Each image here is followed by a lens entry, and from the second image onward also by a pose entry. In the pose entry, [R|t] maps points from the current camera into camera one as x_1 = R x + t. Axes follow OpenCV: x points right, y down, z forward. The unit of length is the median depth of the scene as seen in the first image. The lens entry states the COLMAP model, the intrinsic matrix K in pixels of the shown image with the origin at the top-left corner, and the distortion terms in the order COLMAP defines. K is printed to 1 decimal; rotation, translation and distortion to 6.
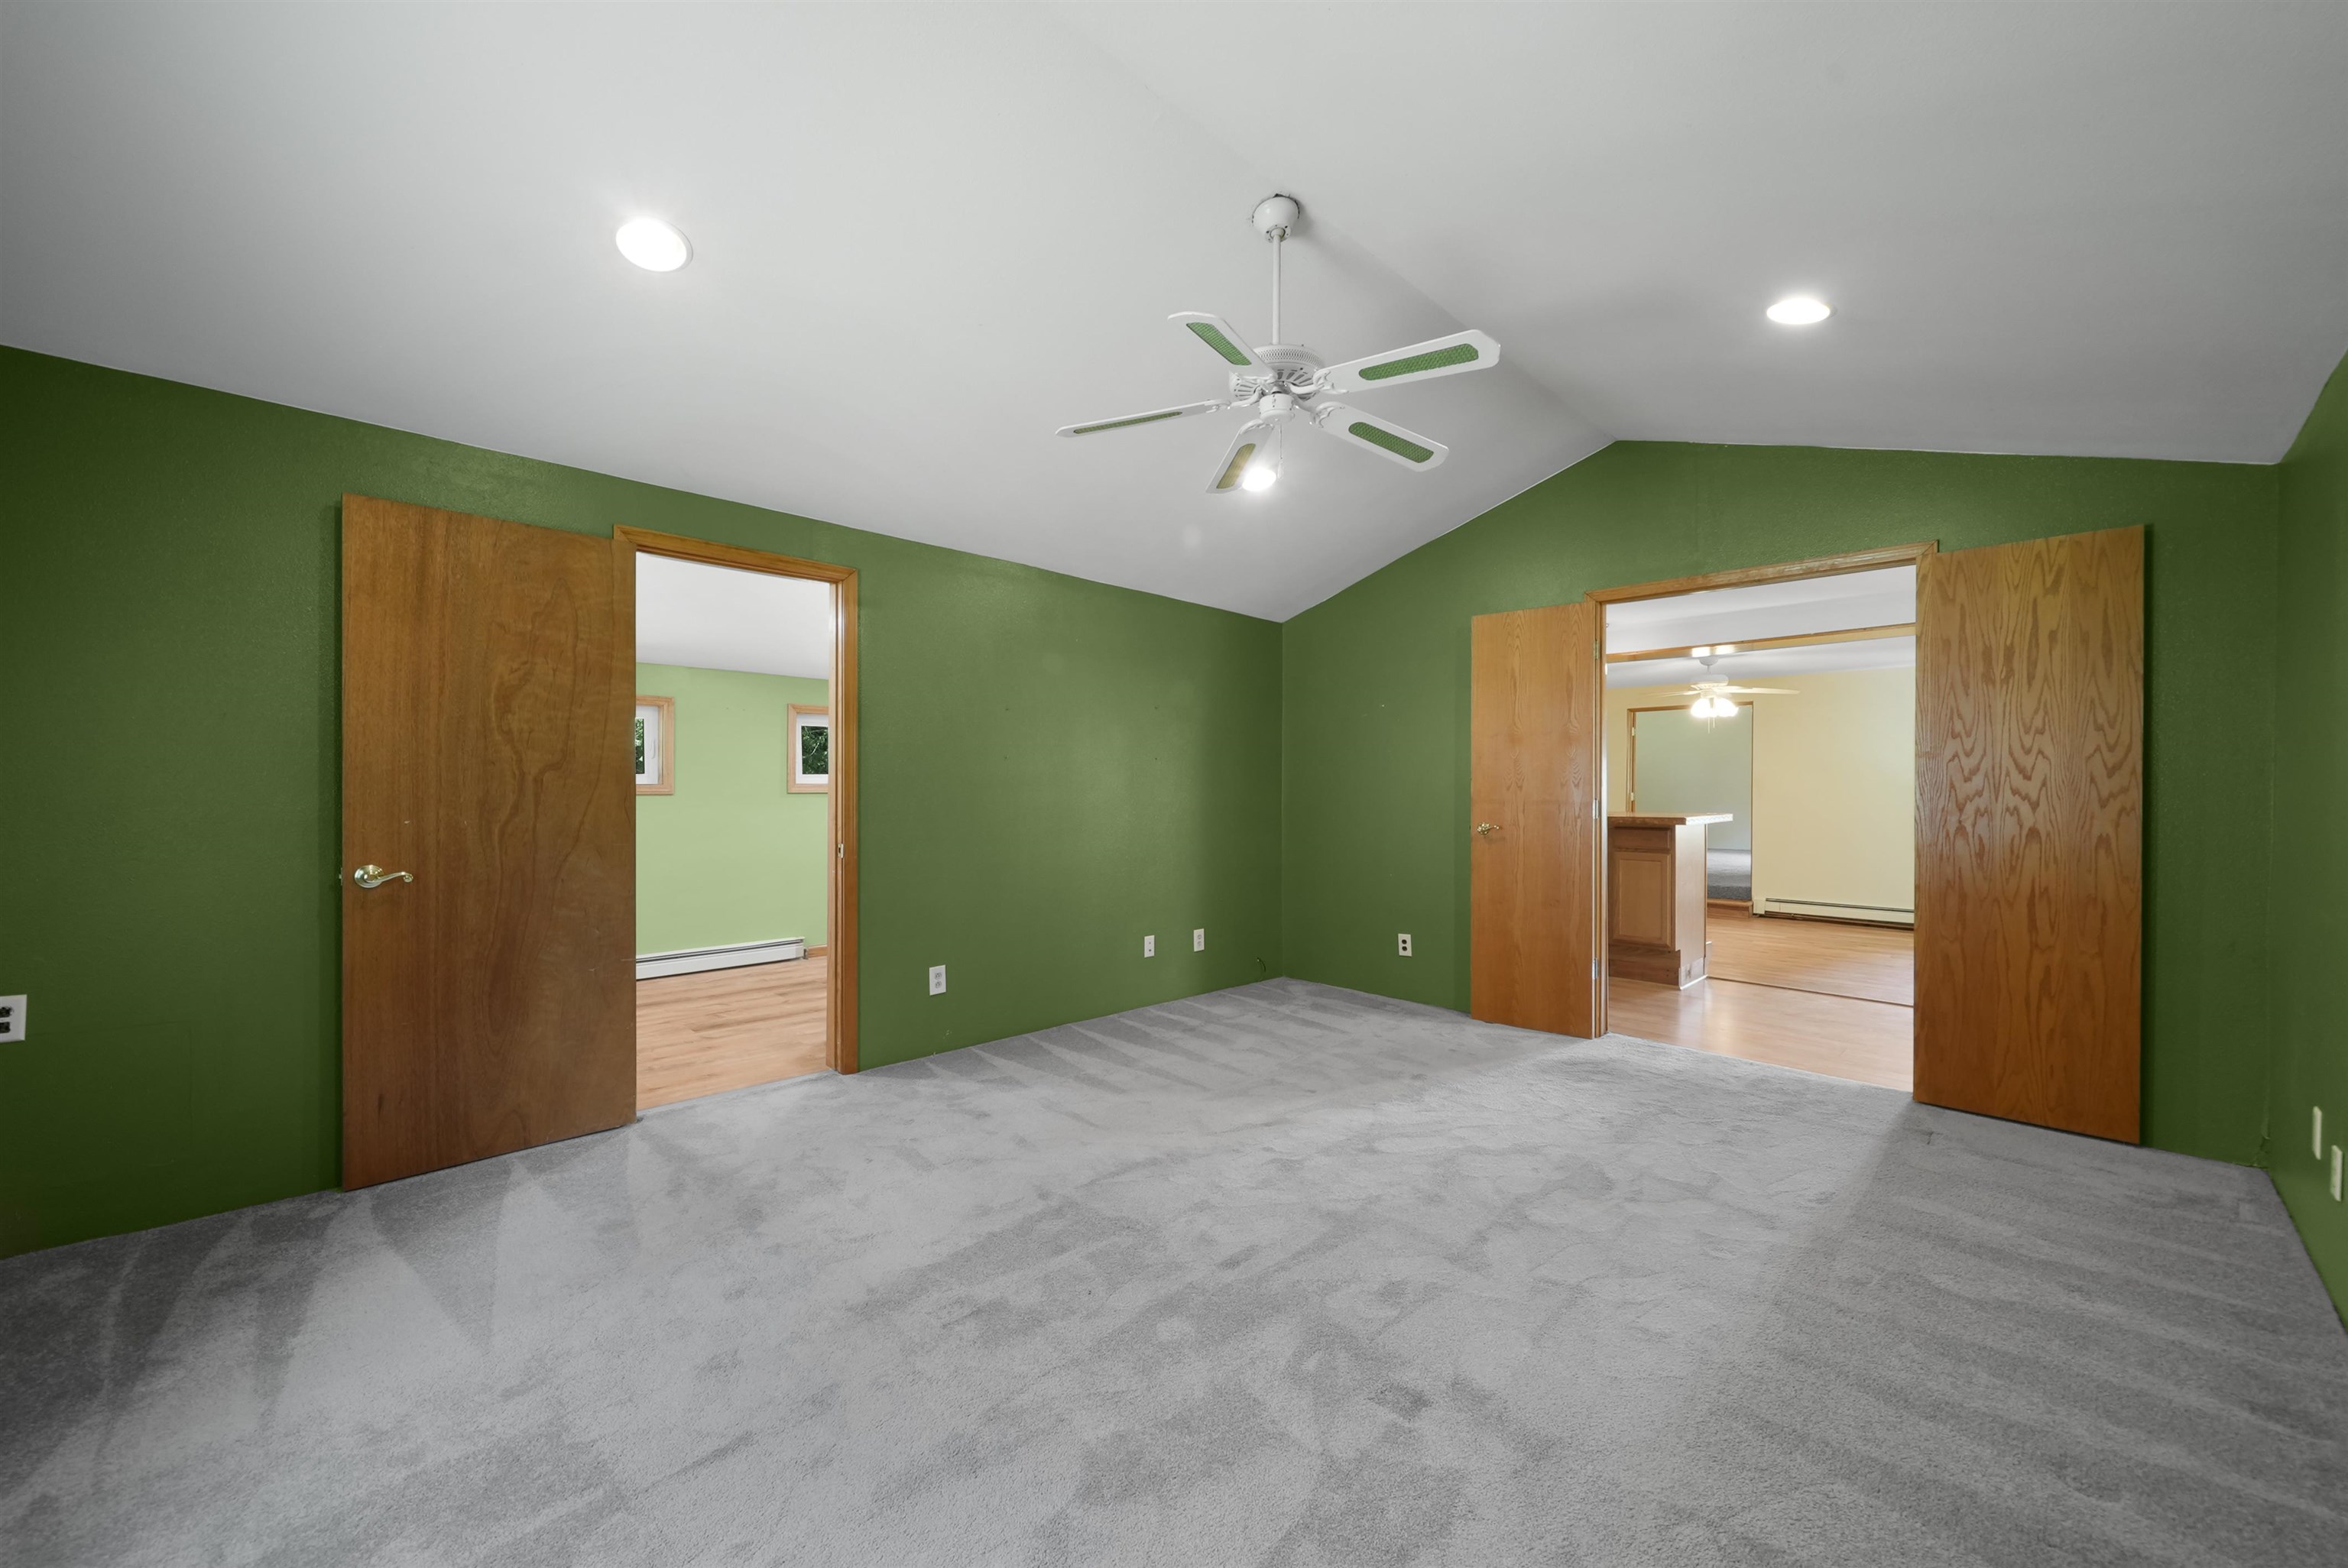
lens RADIAL K [[903.8, 0, 1178.5], [0, 903.8, 780.5], [0, 0, 1]] dist [-0.011143, 0.000034]
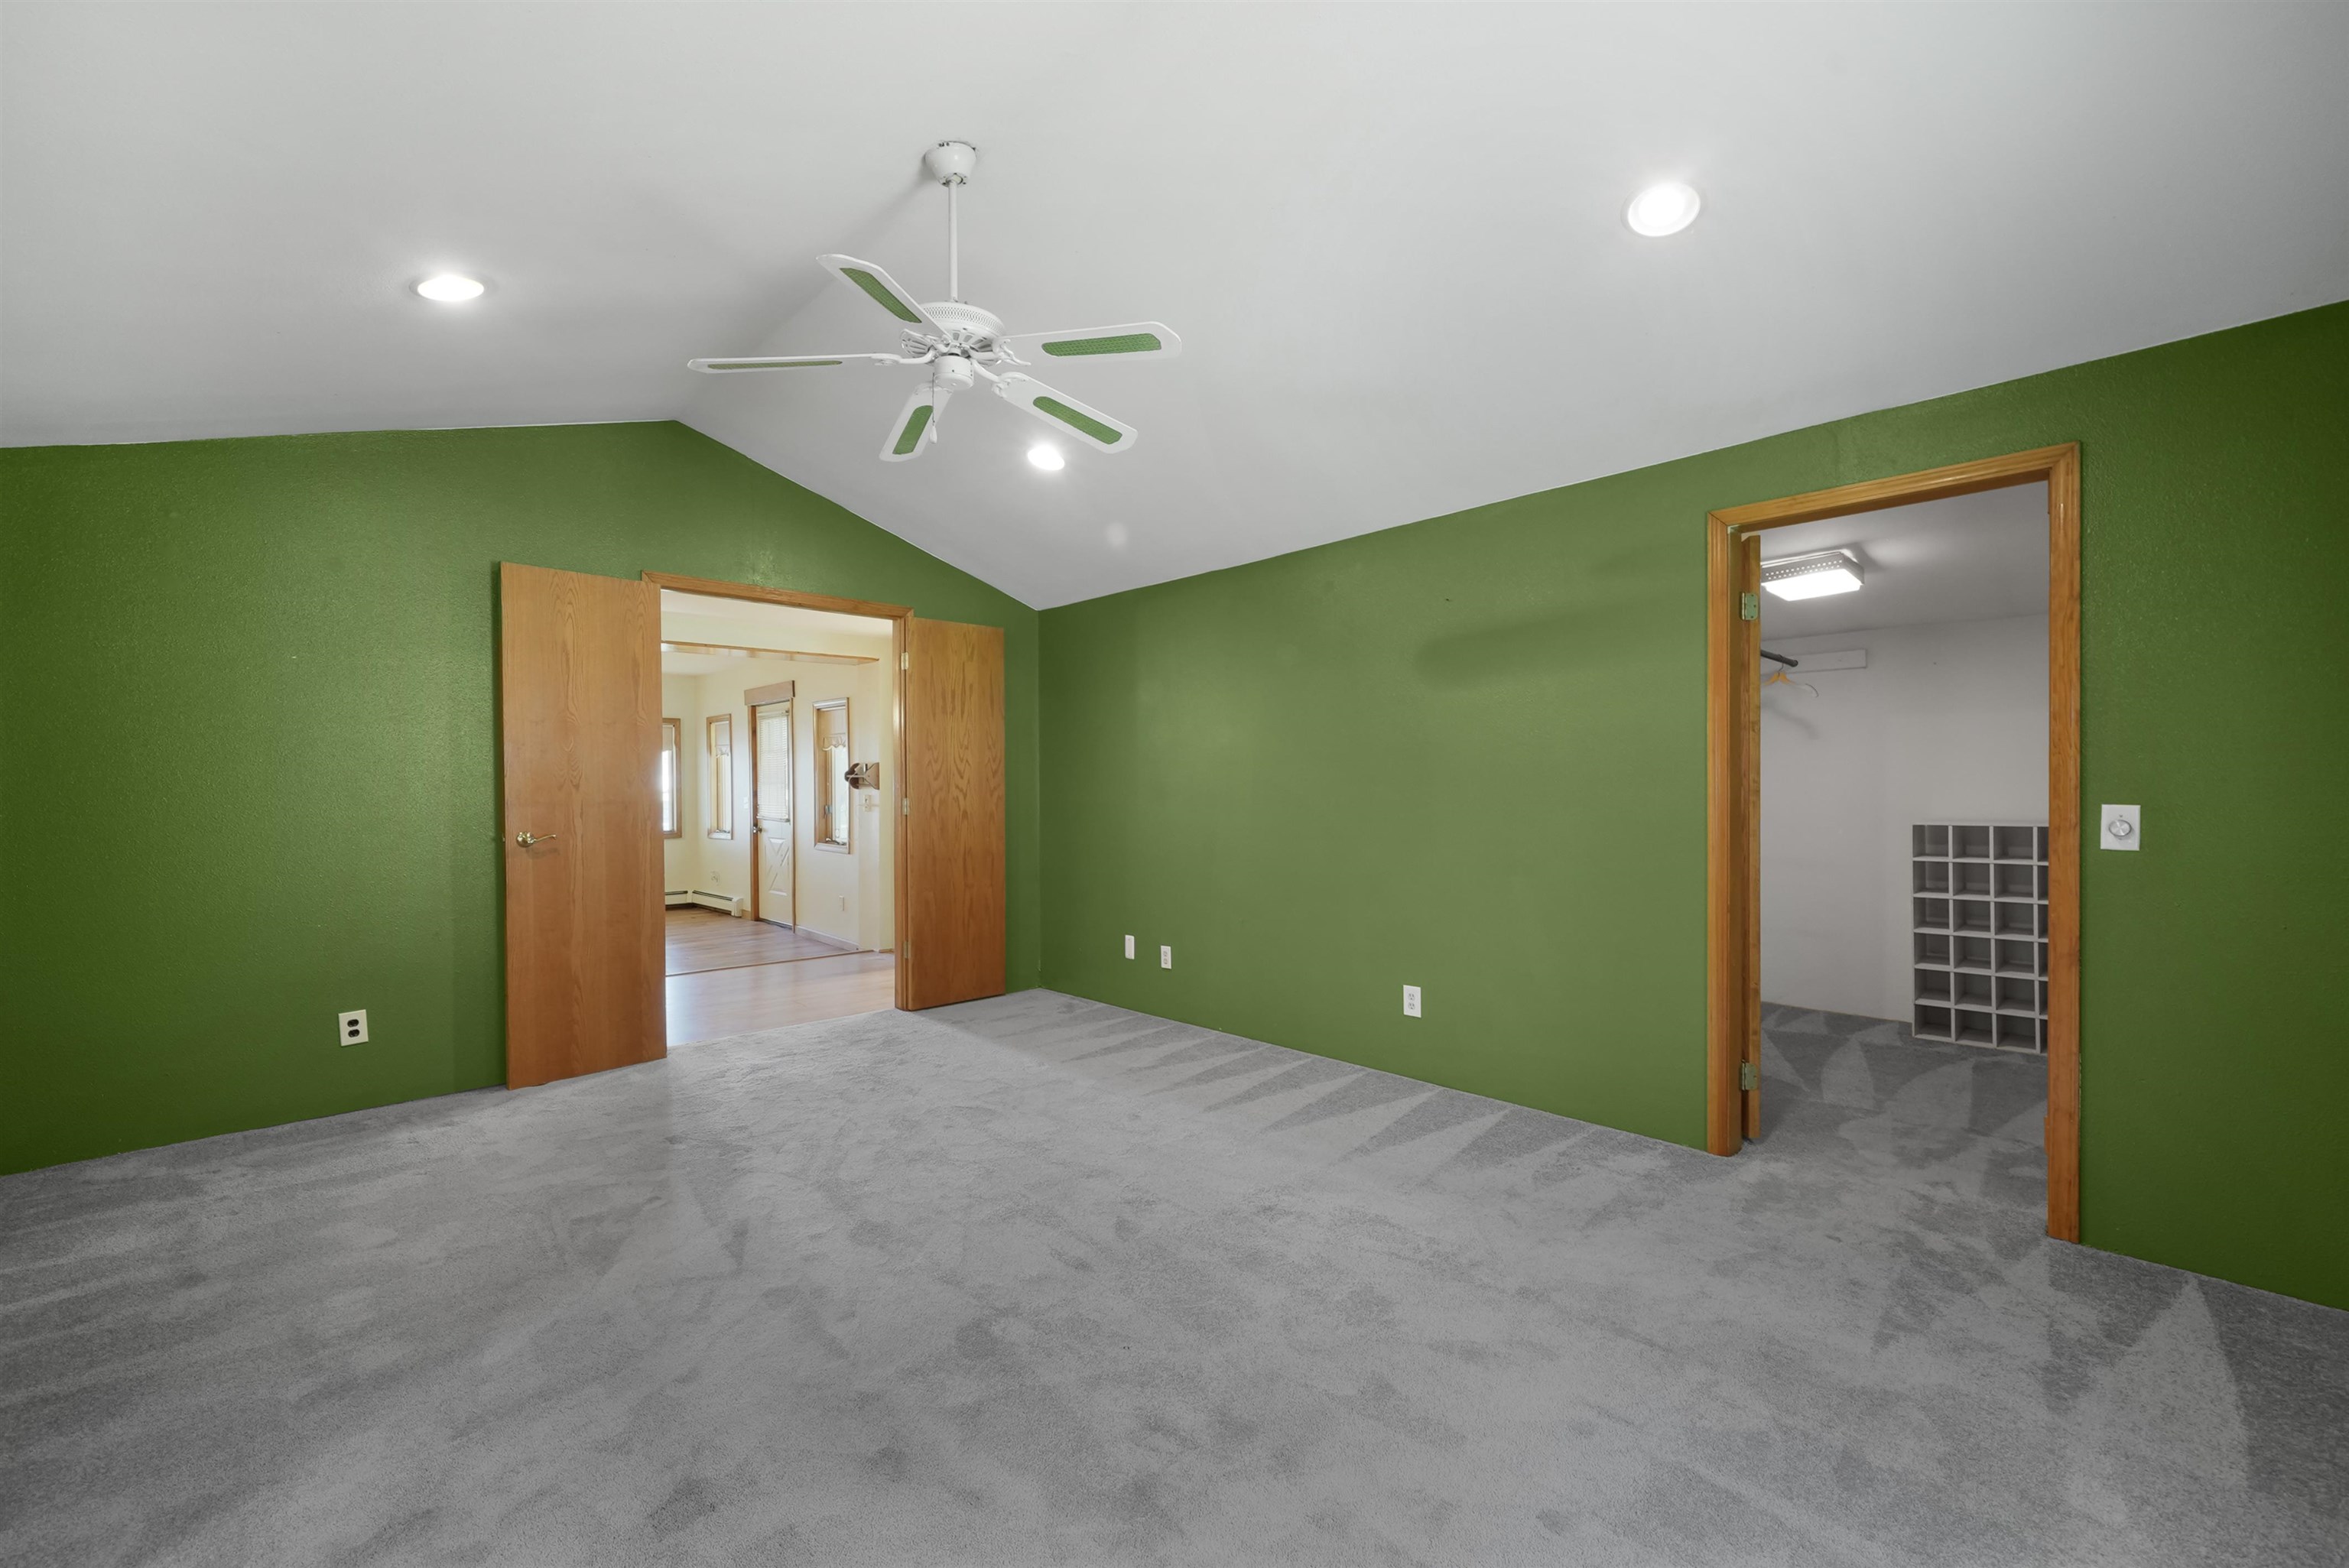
lens RADIAL K [[921.9, 0, 1178.8], [0, 921.9, 791.1], [0, 0, 1]] dist [0.002303, 0.000143]
pose [[0.020388, -0.007724, 0.999762, -0.625431], [0.001541, 0.999969, 0.007694, 0.008461], [-0.999791, 0.001384, 0.020399, 0.590335]]
